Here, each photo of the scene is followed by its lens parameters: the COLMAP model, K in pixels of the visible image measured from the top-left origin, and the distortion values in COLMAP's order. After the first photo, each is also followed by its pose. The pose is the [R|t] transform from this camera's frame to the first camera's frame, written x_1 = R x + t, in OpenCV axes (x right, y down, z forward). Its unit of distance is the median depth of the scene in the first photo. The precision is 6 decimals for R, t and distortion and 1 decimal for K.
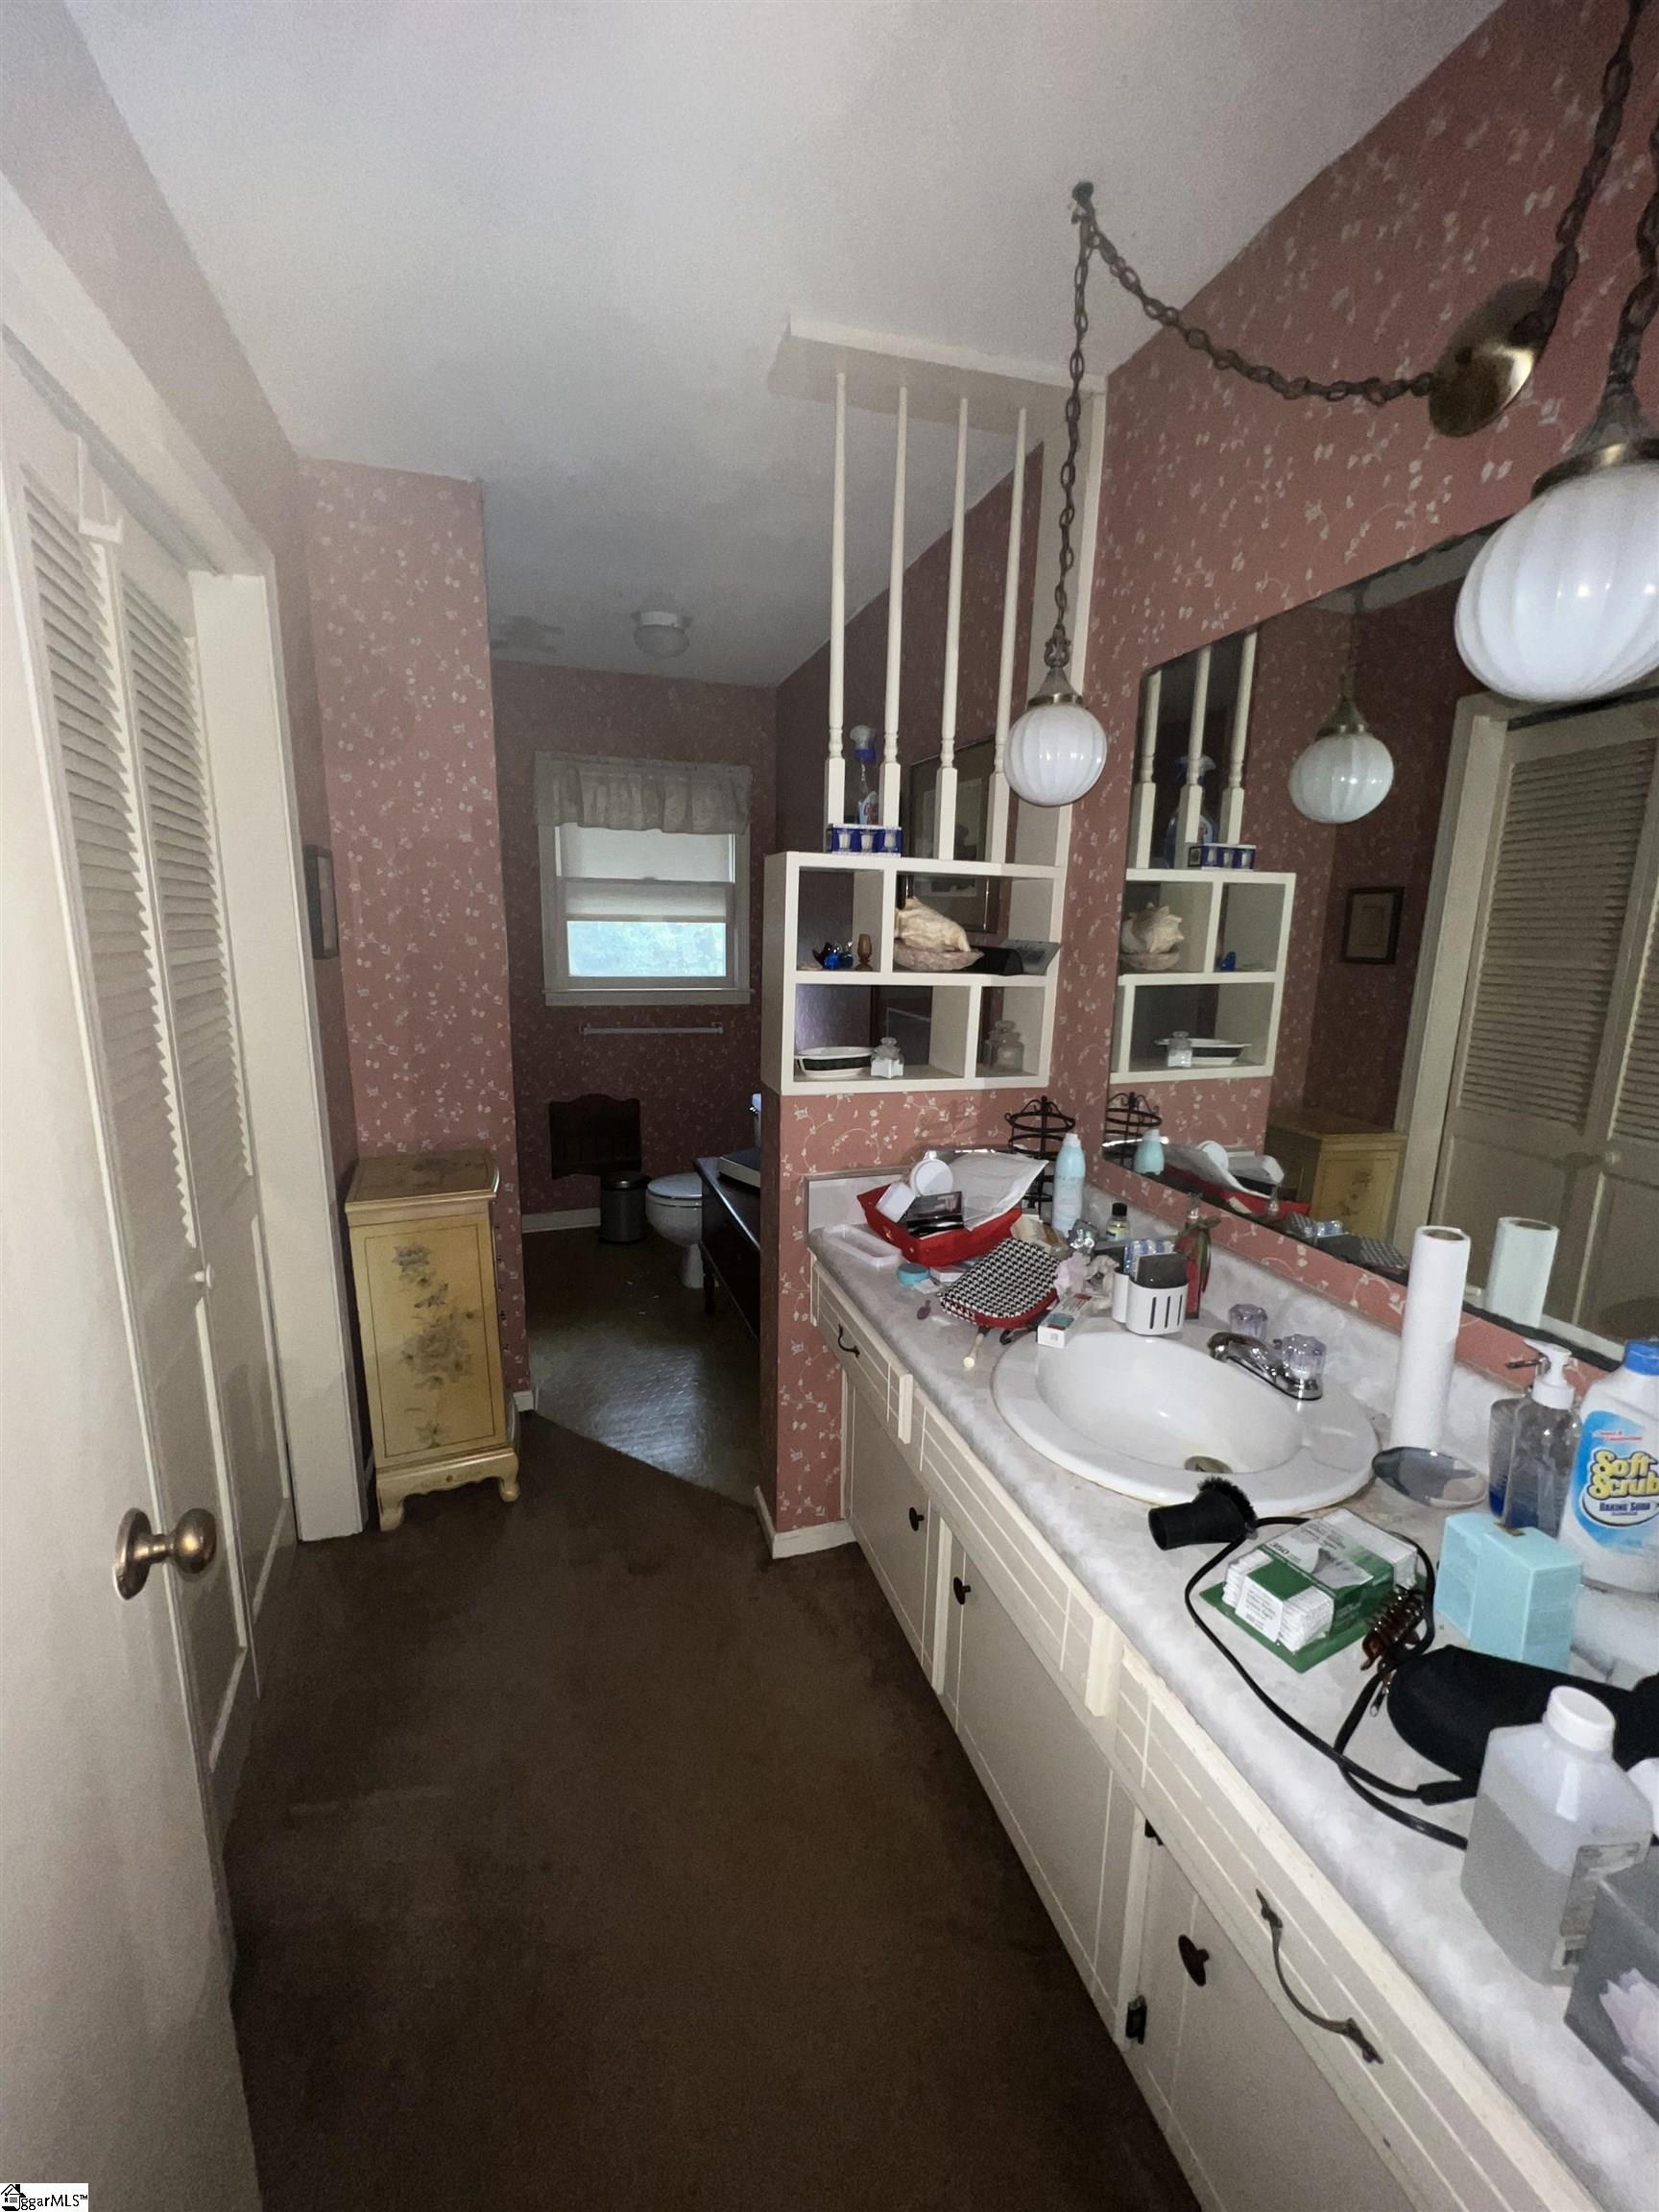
lens RADIAL K [[892.4, 0, 828.8], [0, 892.4, 1111.9], [0, 0, 1]] dist [-0.000627, 0.000260]
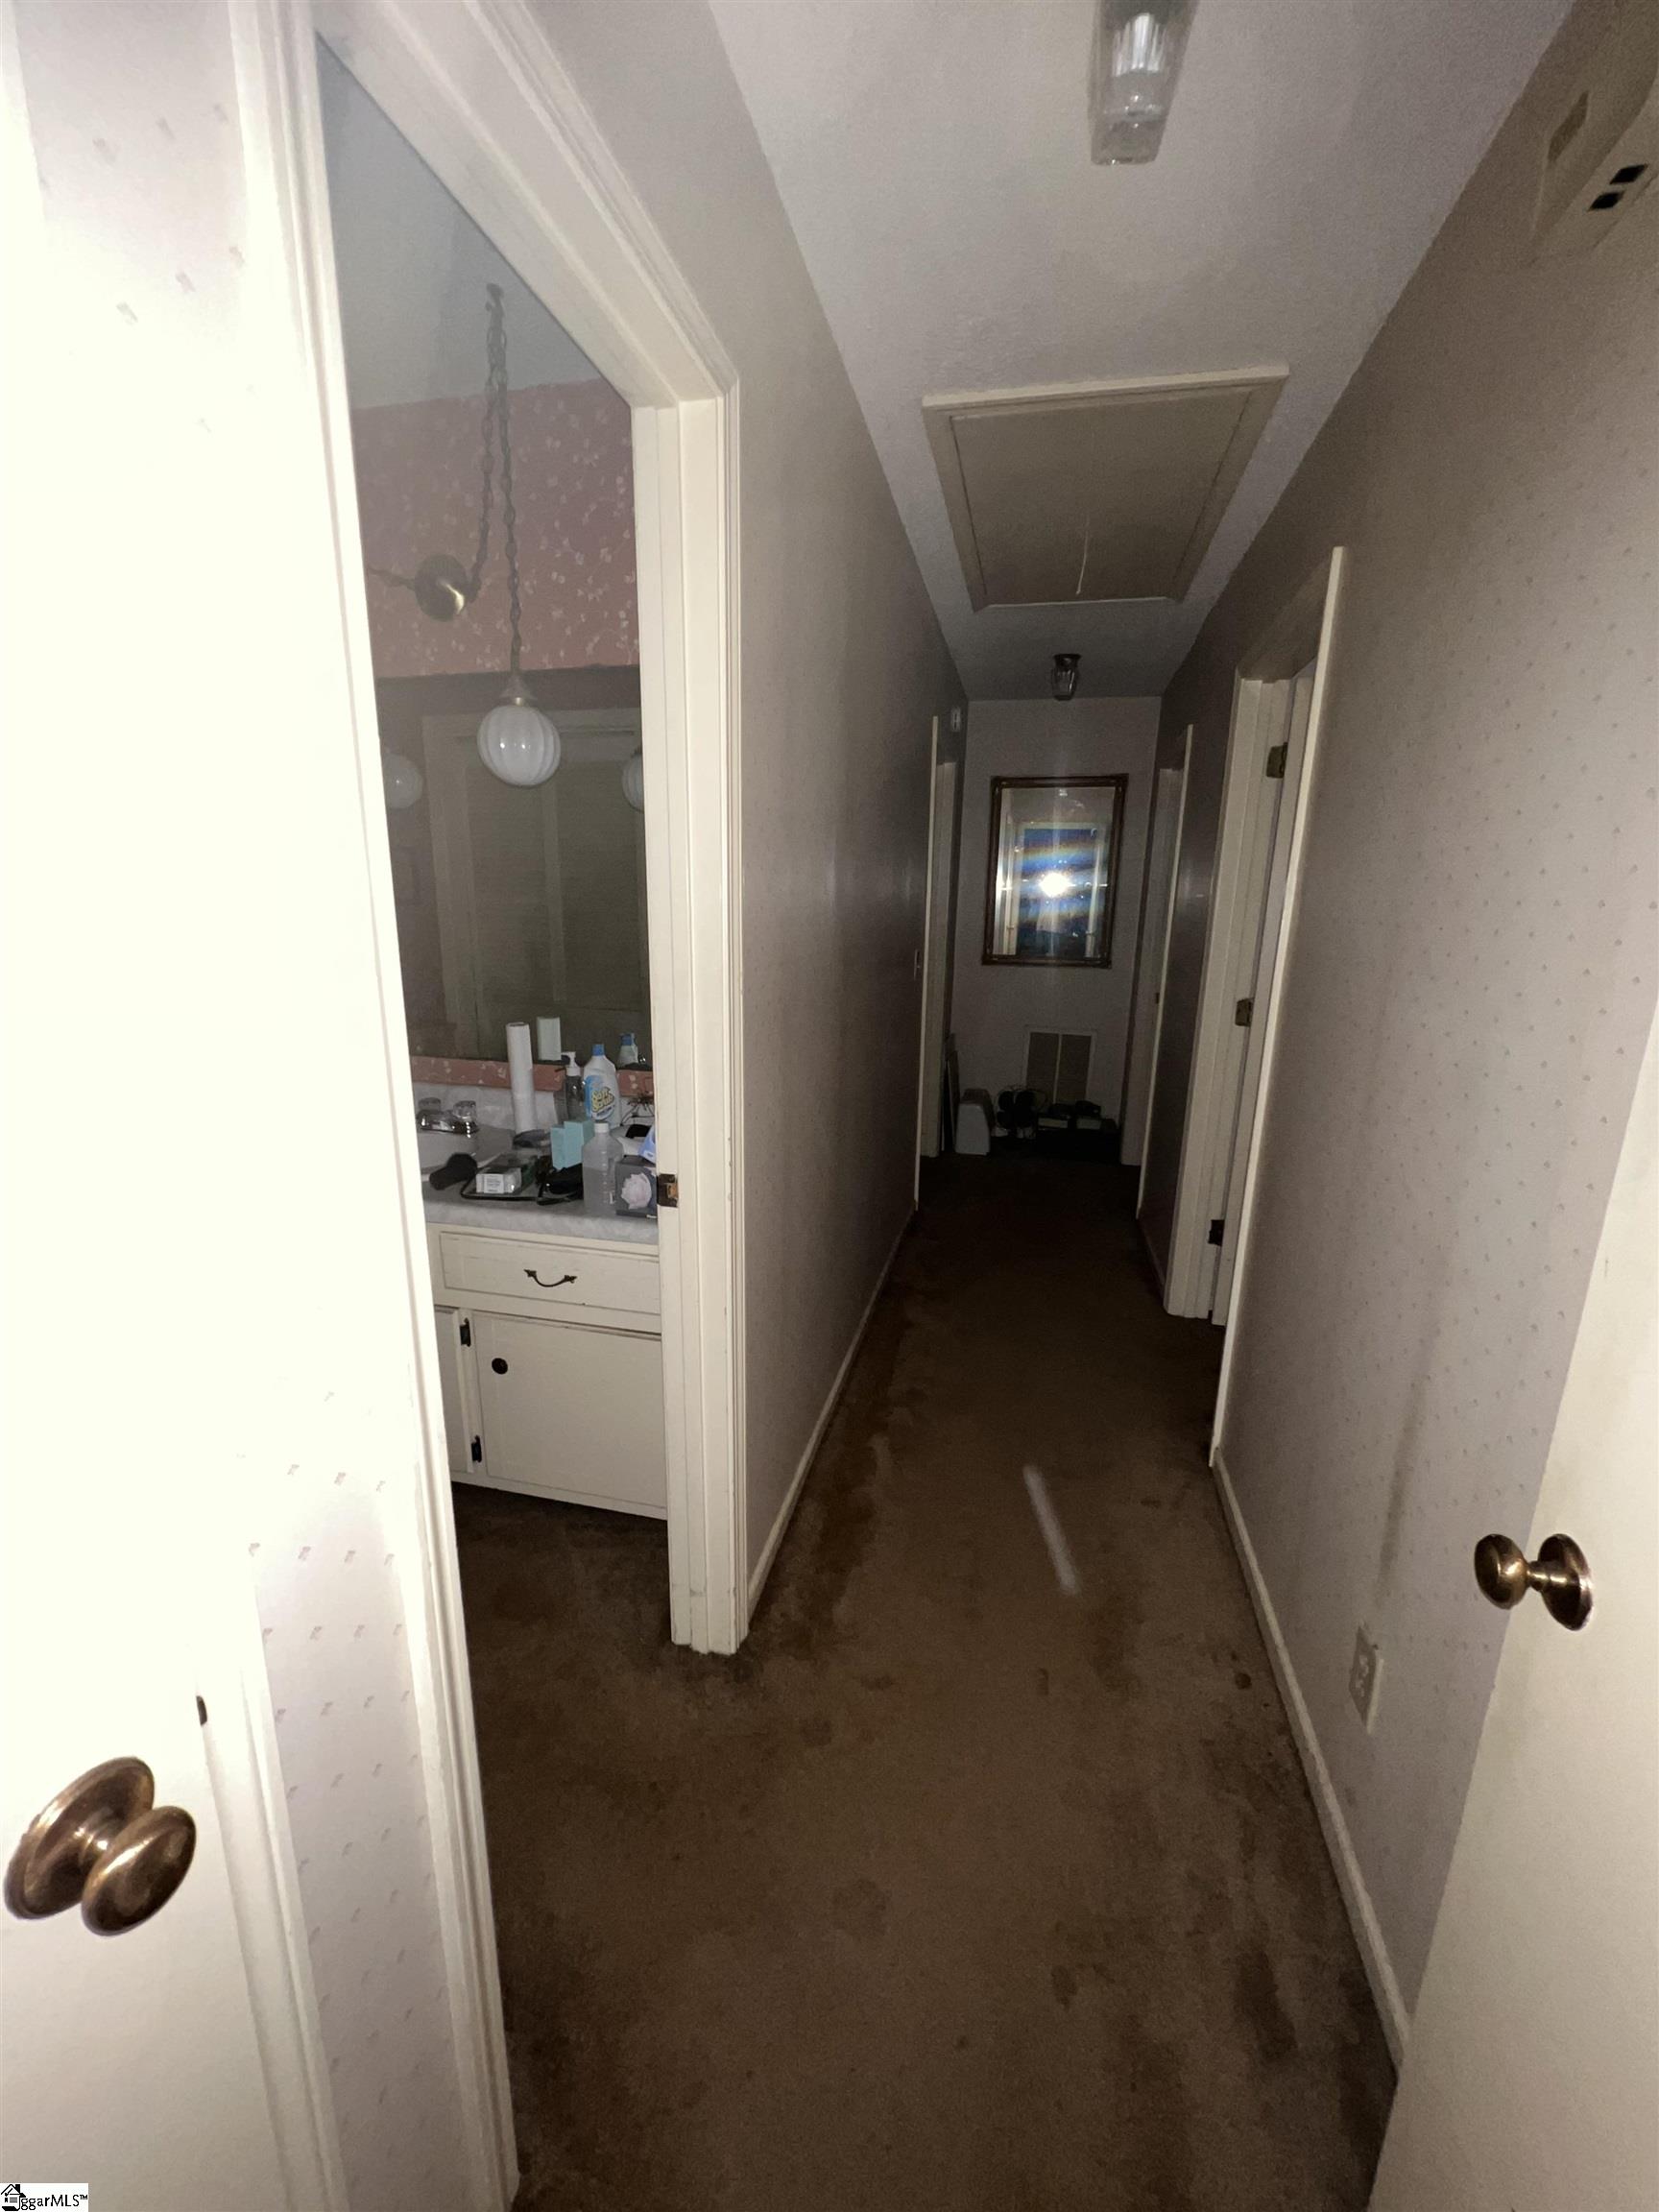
lens RADIAL K [[892.4, 0, 828.8], [0, 892.4, 1111.9], [0, 0, 1]] dist [-0.000627, 0.000260]
pose [[0.522129, -0.212930, 0.825858, -0.675964], [0.165912, 0.975192, 0.146538, 0.149445], [-0.836573, 0.060508, 0.544504, -0.709166]]
